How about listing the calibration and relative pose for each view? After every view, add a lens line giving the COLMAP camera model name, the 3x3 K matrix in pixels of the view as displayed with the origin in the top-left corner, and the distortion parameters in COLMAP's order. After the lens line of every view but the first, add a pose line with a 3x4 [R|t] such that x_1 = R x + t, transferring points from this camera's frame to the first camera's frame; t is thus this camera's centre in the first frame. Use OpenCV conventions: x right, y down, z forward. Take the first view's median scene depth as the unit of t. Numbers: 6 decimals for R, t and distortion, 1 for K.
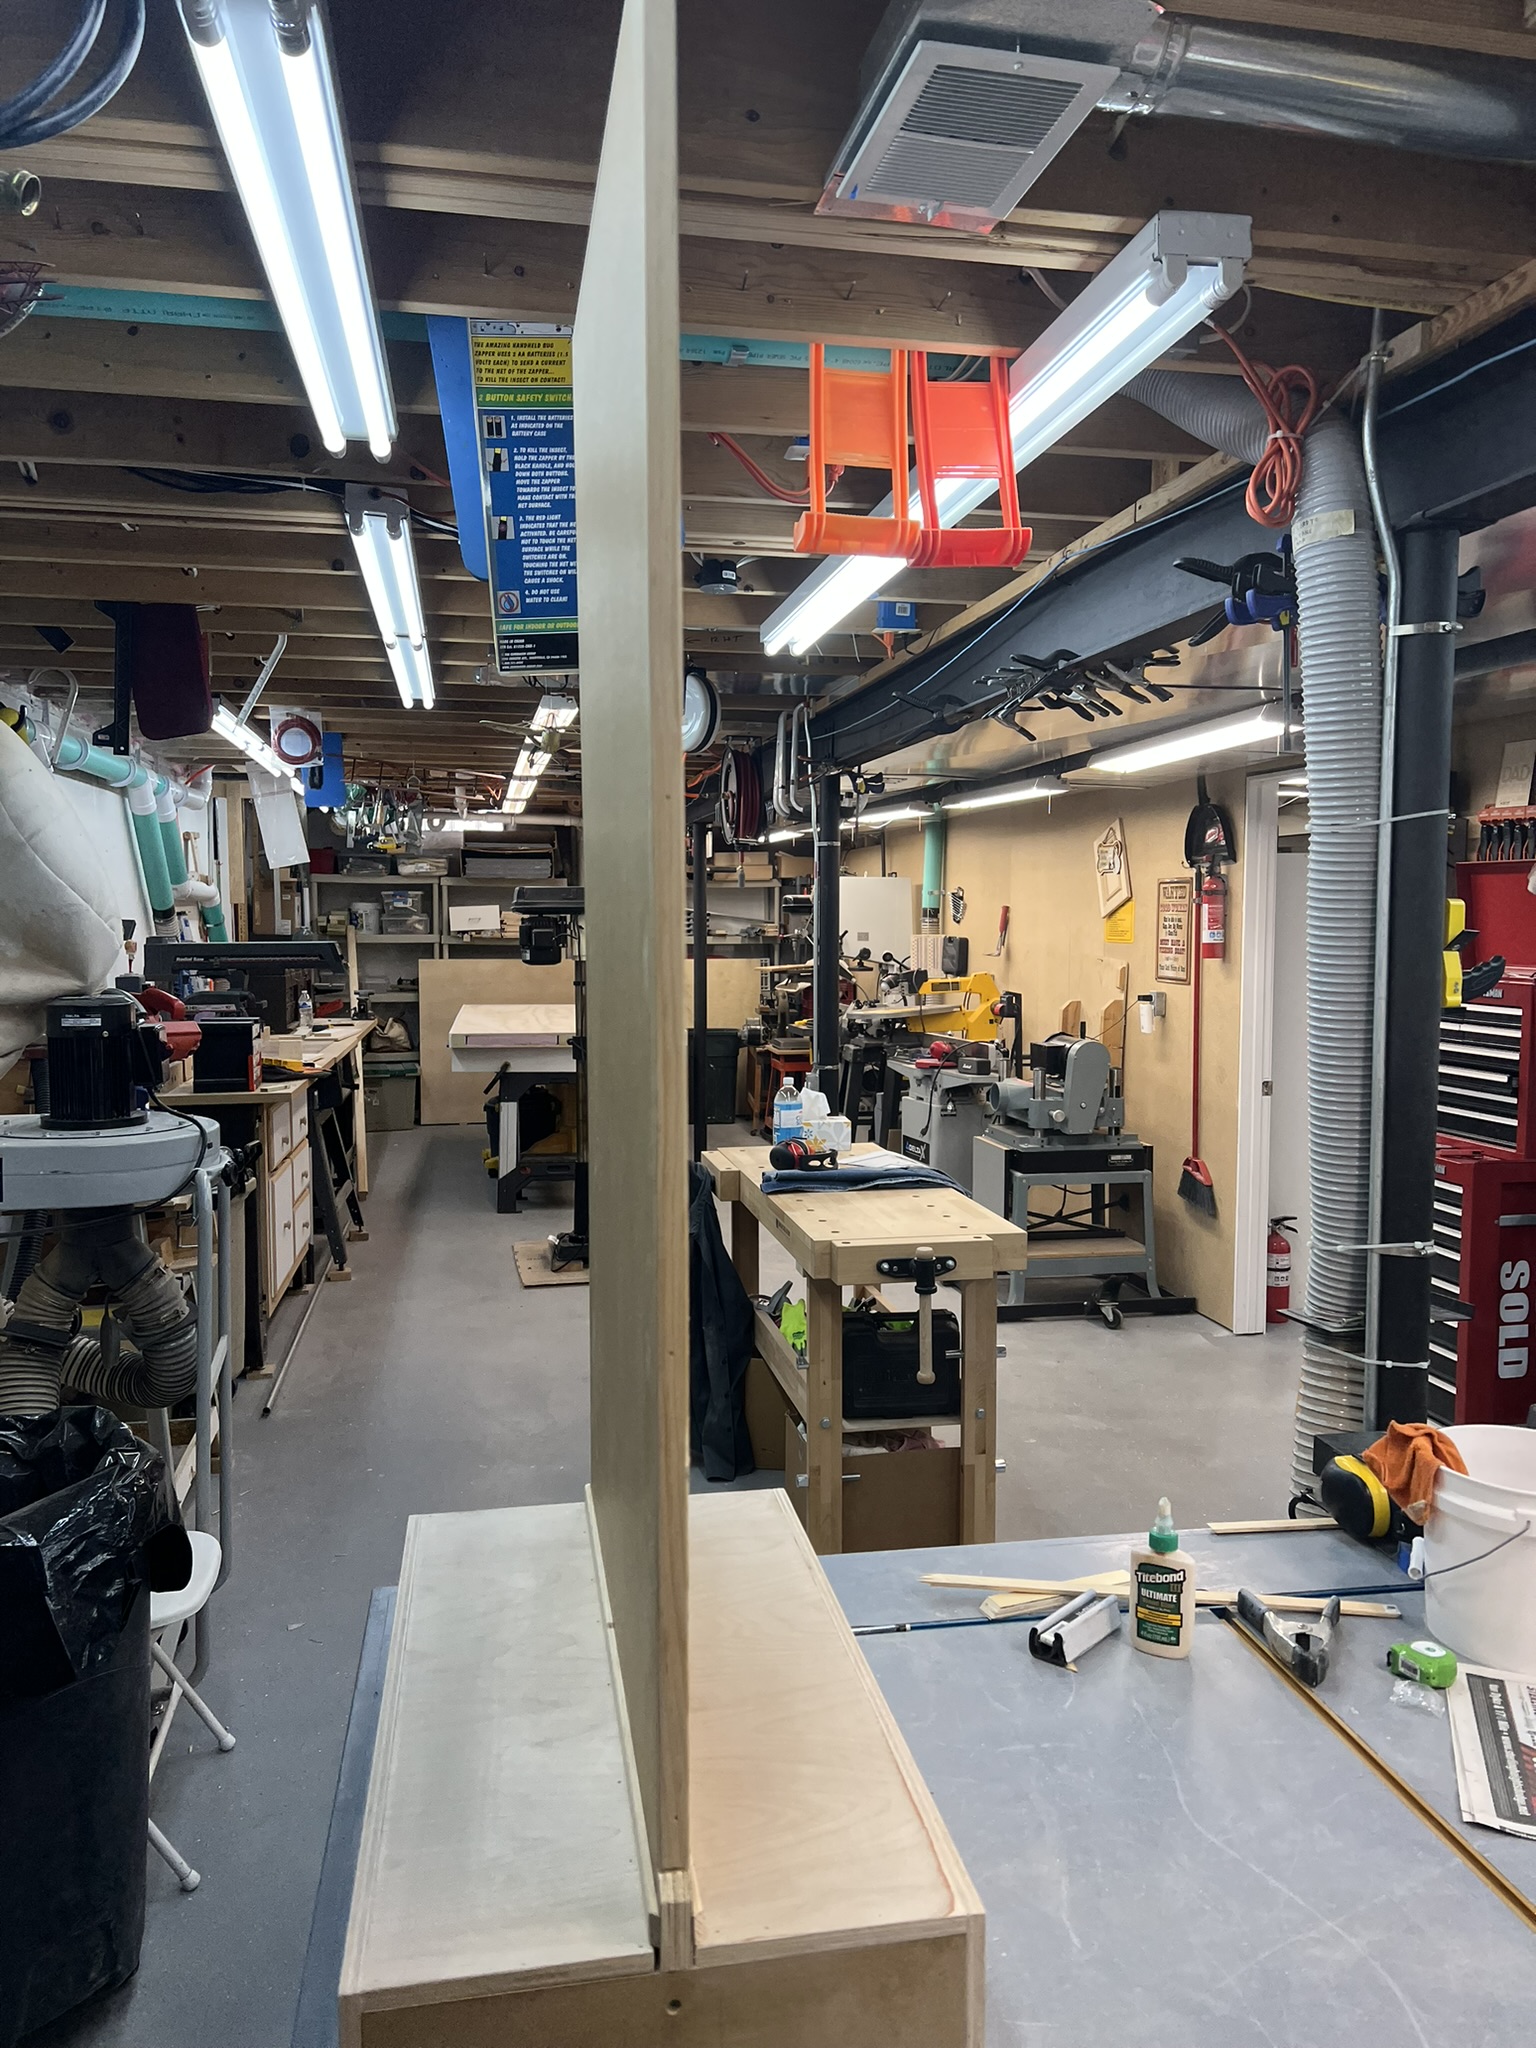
lens RADIAL K [[1540.3, 0, 776.7], [0, 1540.3, 1015.9], [0, 0, 1]] dist [0.061745, -0.075241]
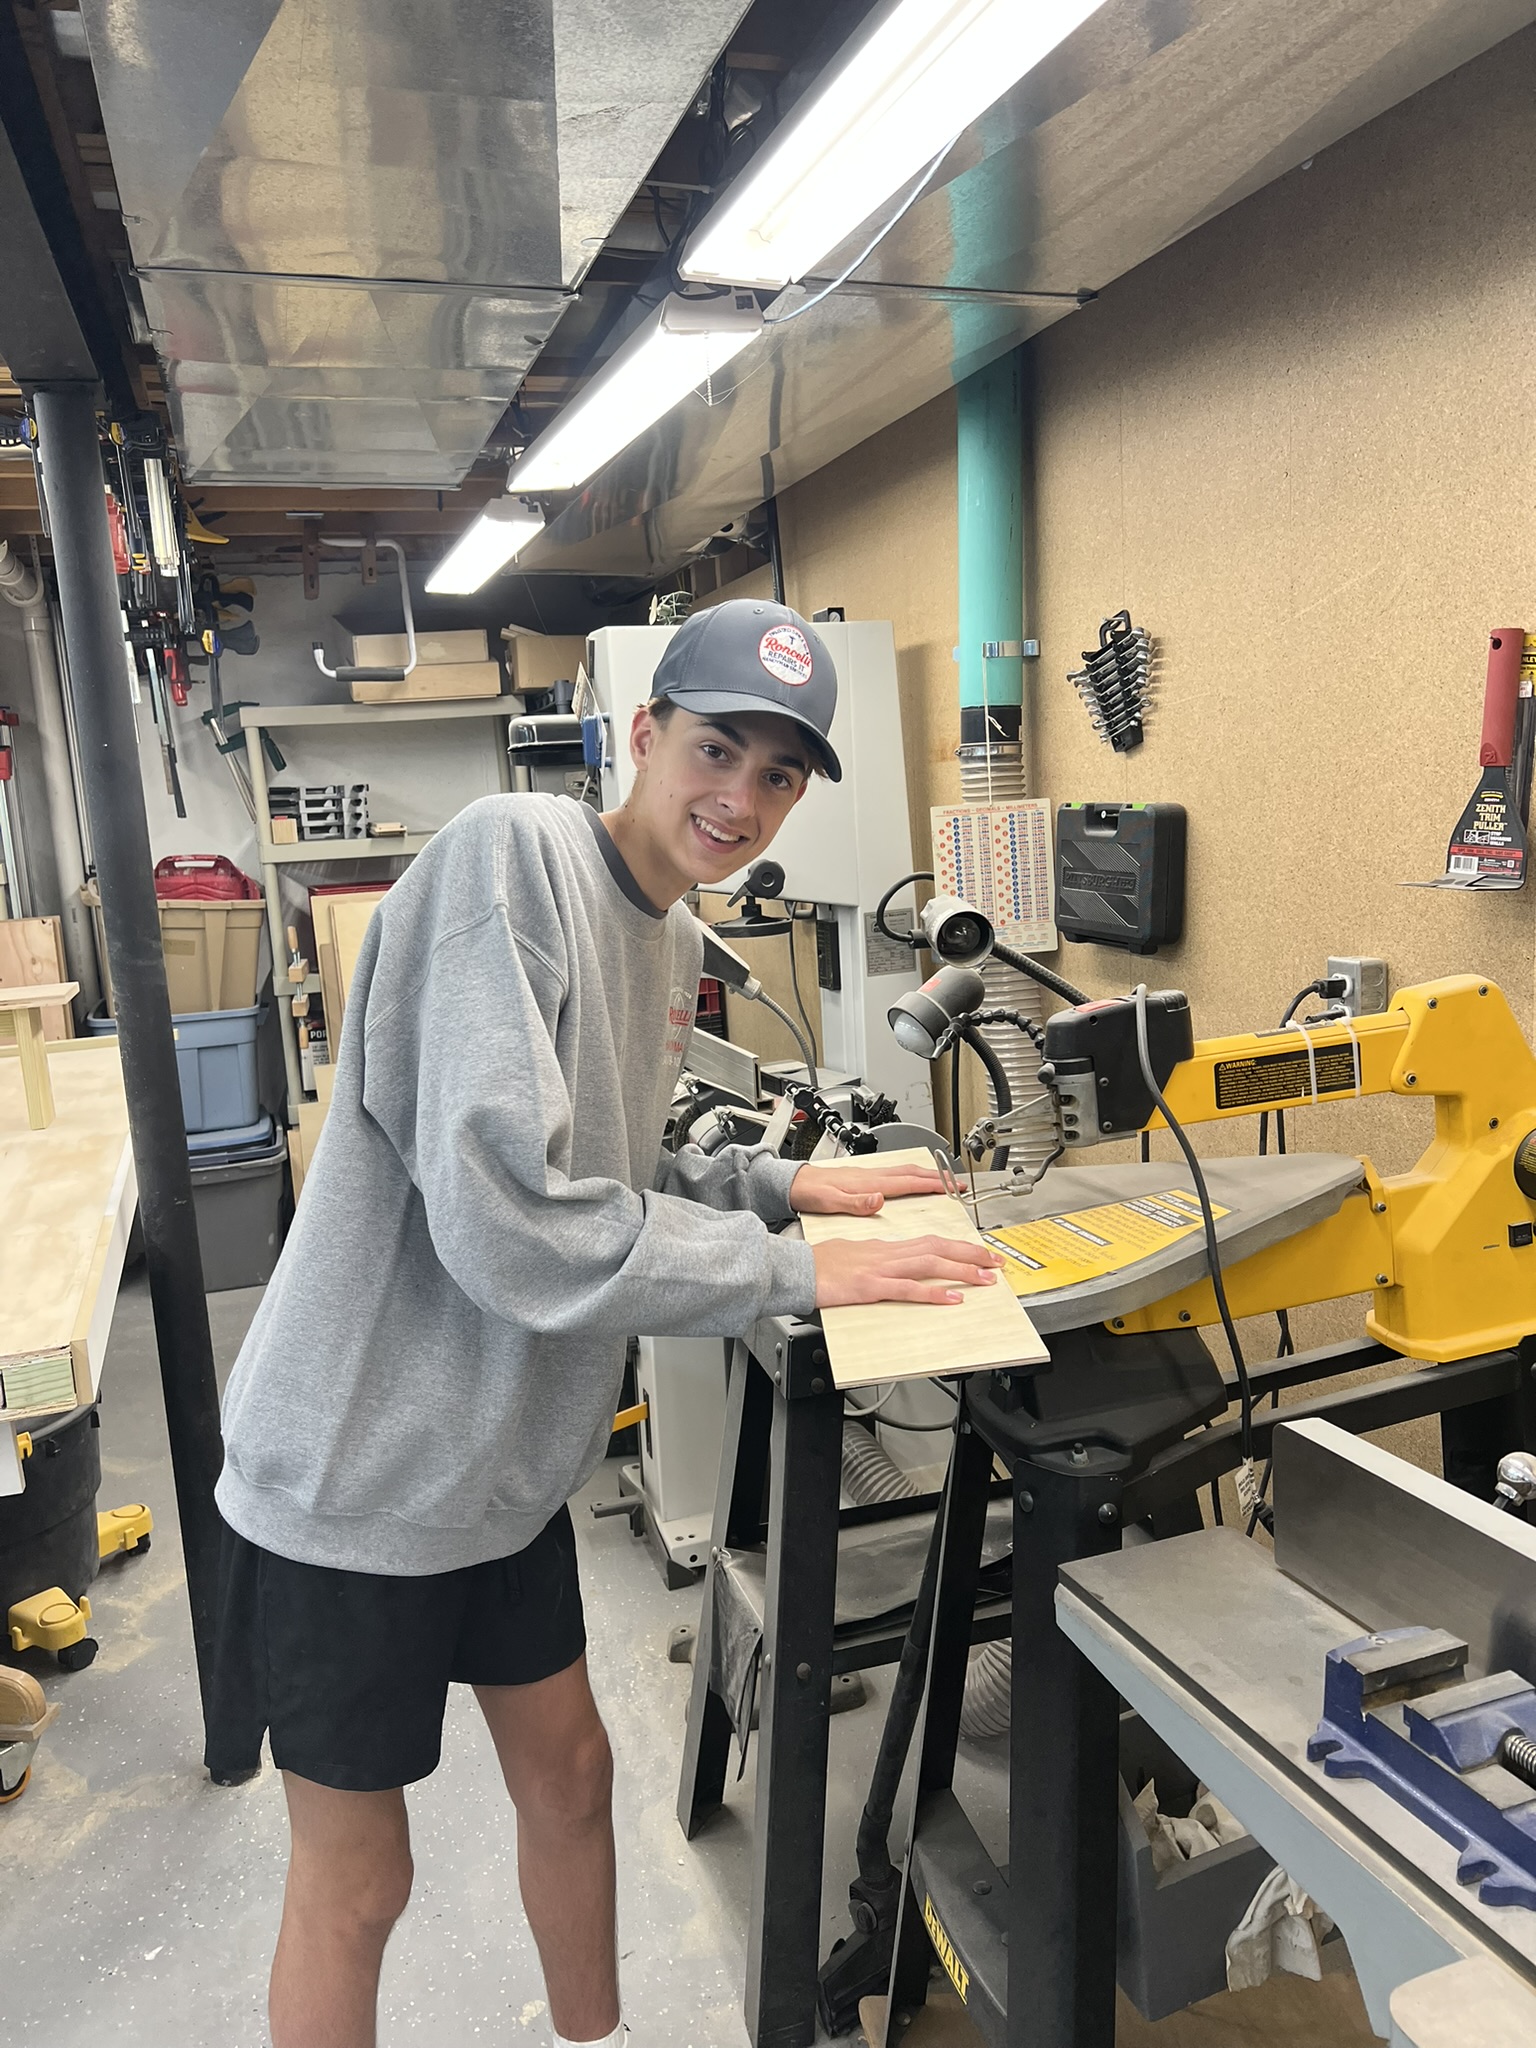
lens RADIAL K [[1540.3, 0, 776.7], [0, 1540.3, 1015.9], [0, 0, 1]] dist [0.061745, -0.075241]
pose [[0.991346, -0.076665, 0.106561, 0.025566], [0.067903, 0.994186, 0.083564, -0.039985], [-0.112348, -0.075606, 0.990788, 0.716775]]
